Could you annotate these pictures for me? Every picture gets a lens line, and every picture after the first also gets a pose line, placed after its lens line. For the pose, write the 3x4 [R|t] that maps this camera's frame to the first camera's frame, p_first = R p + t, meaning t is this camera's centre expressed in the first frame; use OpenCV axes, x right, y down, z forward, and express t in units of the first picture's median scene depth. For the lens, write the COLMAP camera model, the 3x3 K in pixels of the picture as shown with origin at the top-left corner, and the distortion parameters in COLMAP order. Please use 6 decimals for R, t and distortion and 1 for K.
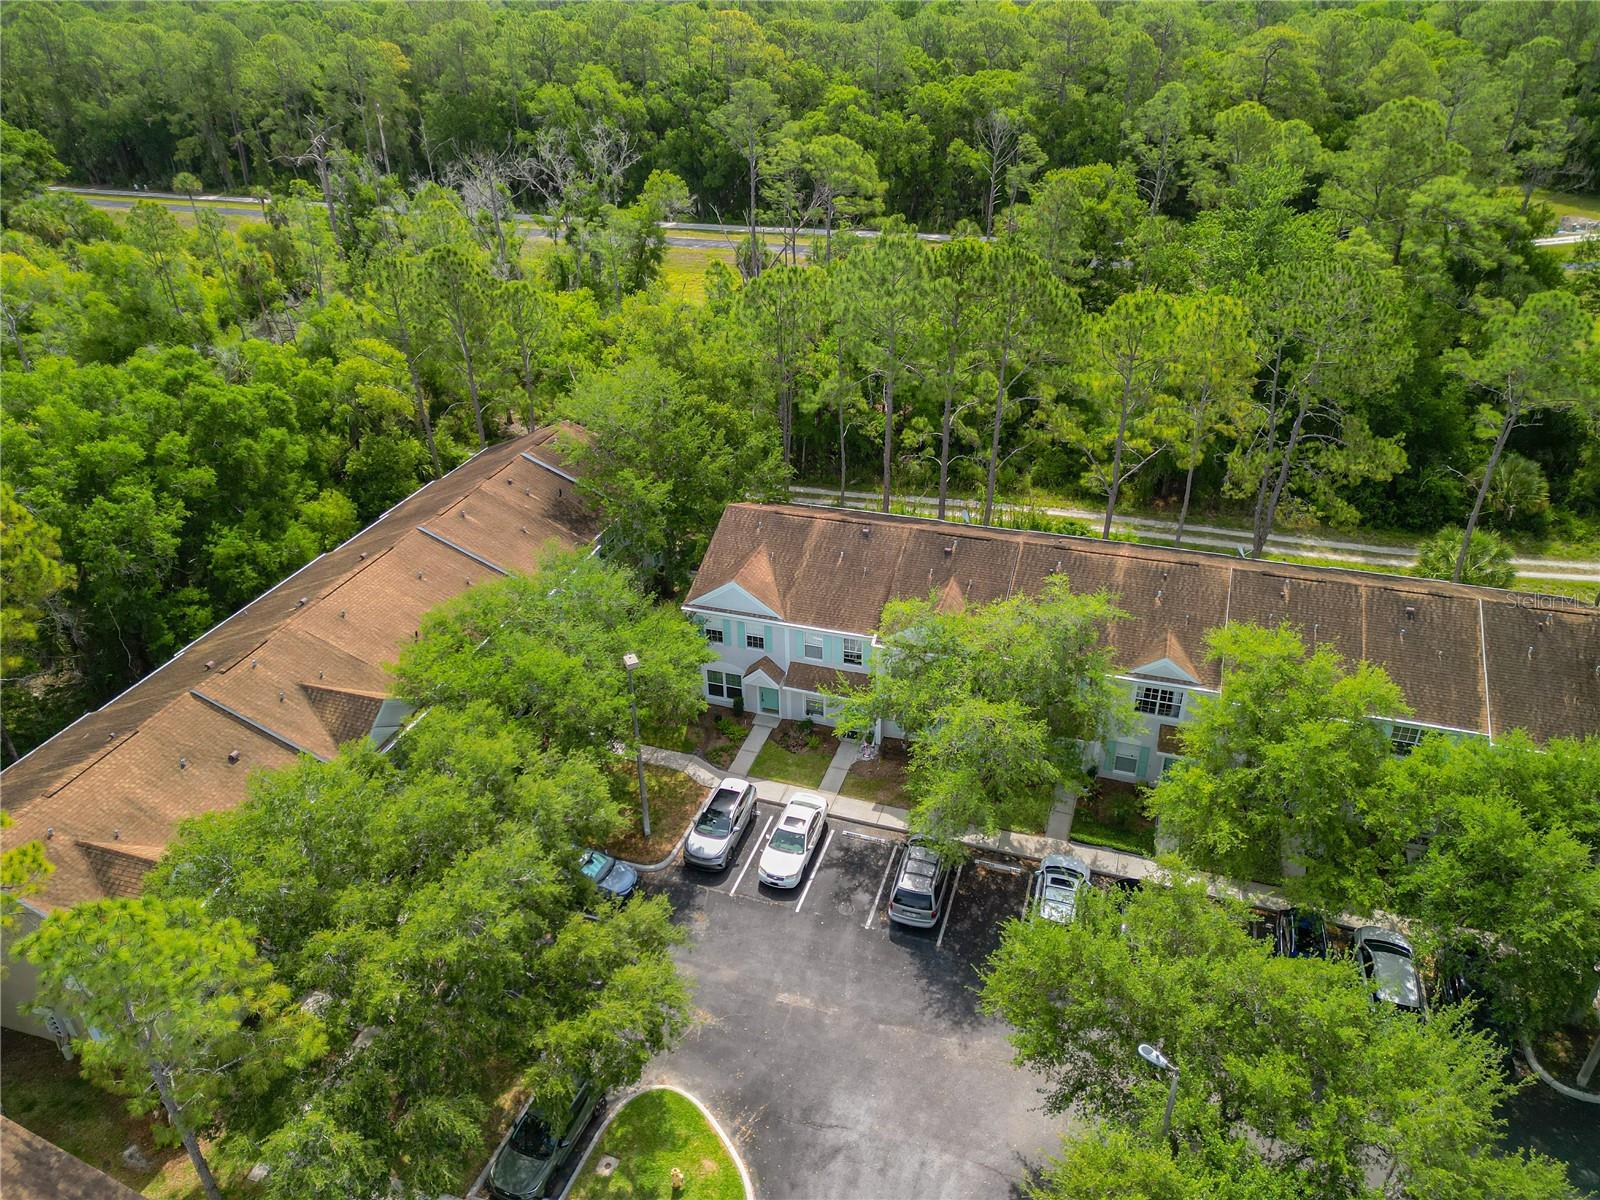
lens RADIAL K [[1115.1, 0, 802.6], [0, 1115.1, 601.1], [0, 0, 1]] dist [0.025272, -0.005583]
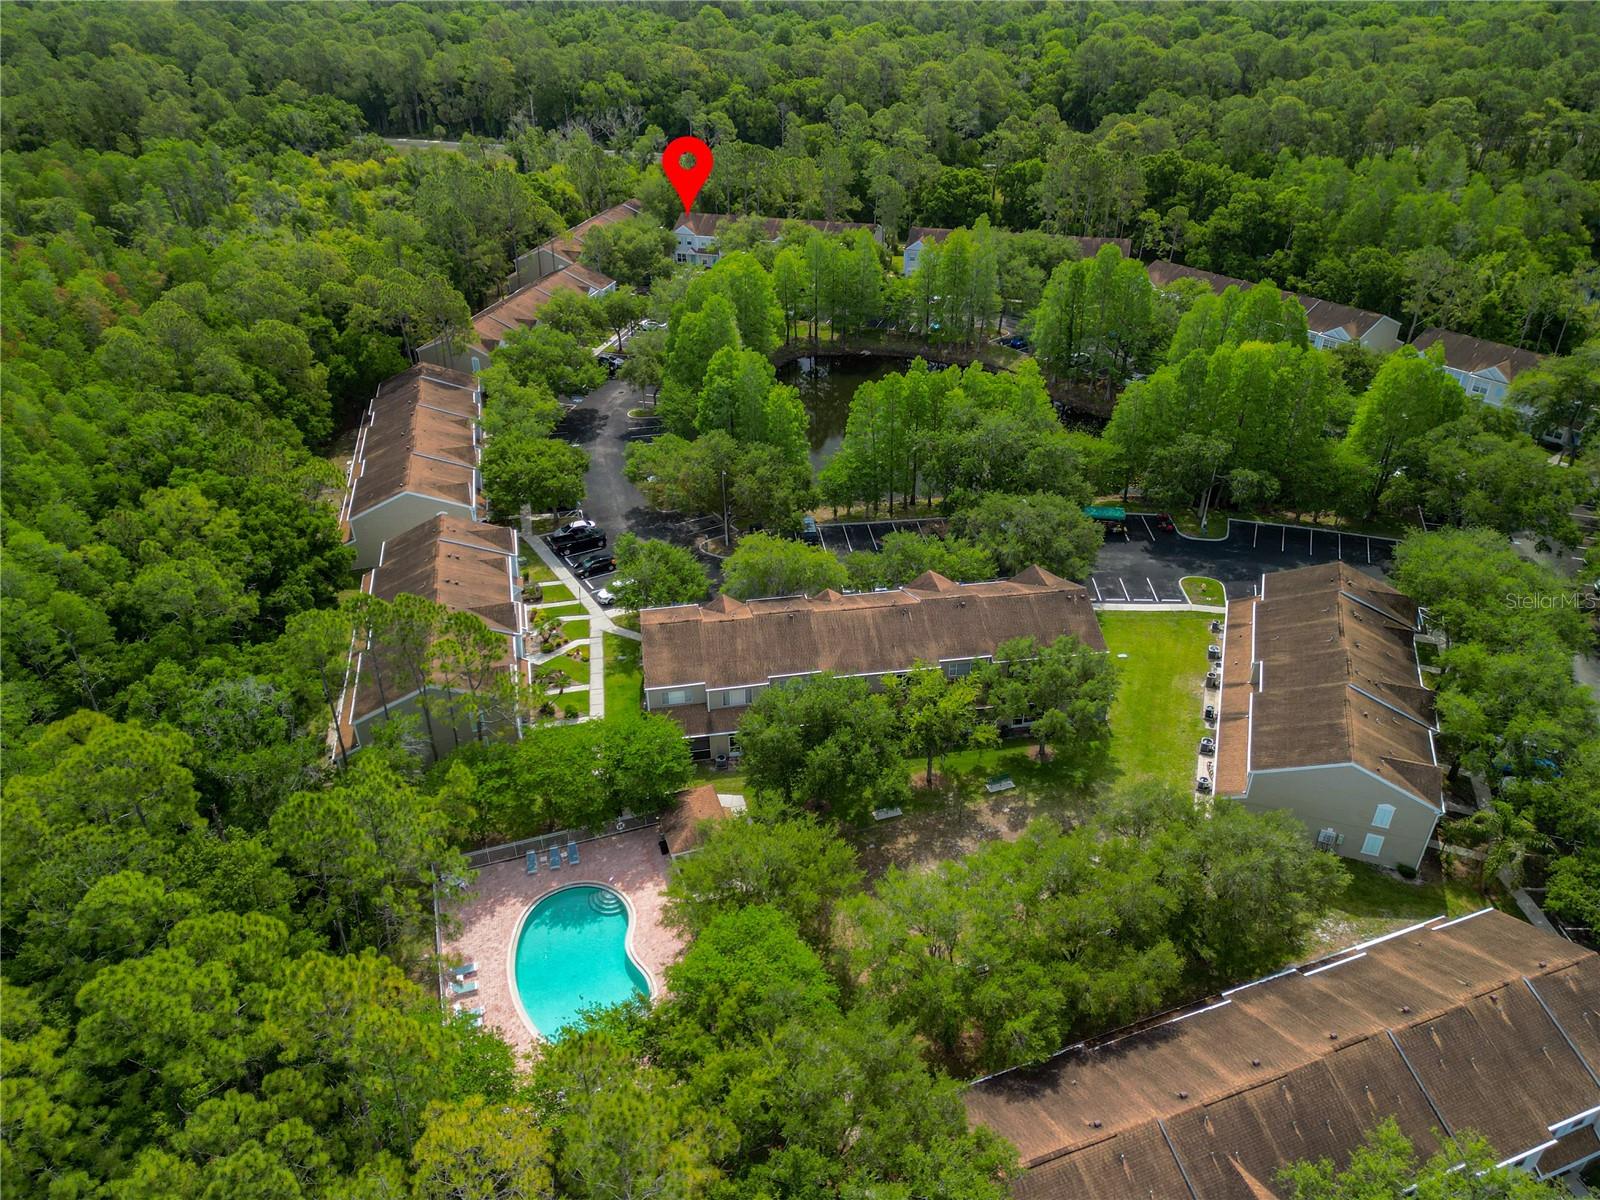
lens RADIAL K [[1115.1, 0, 798.0], [0, 1115.1, 600.0], [0, 0, 1]] dist [0.025272, -0.005583]
pose [[0.999480, -0.008257, 0.031184, 0.073173], [0.007407, 0.999600, 0.027294, 0.418736], [-0.031397, -0.027049, 0.999141, -1.055227]]
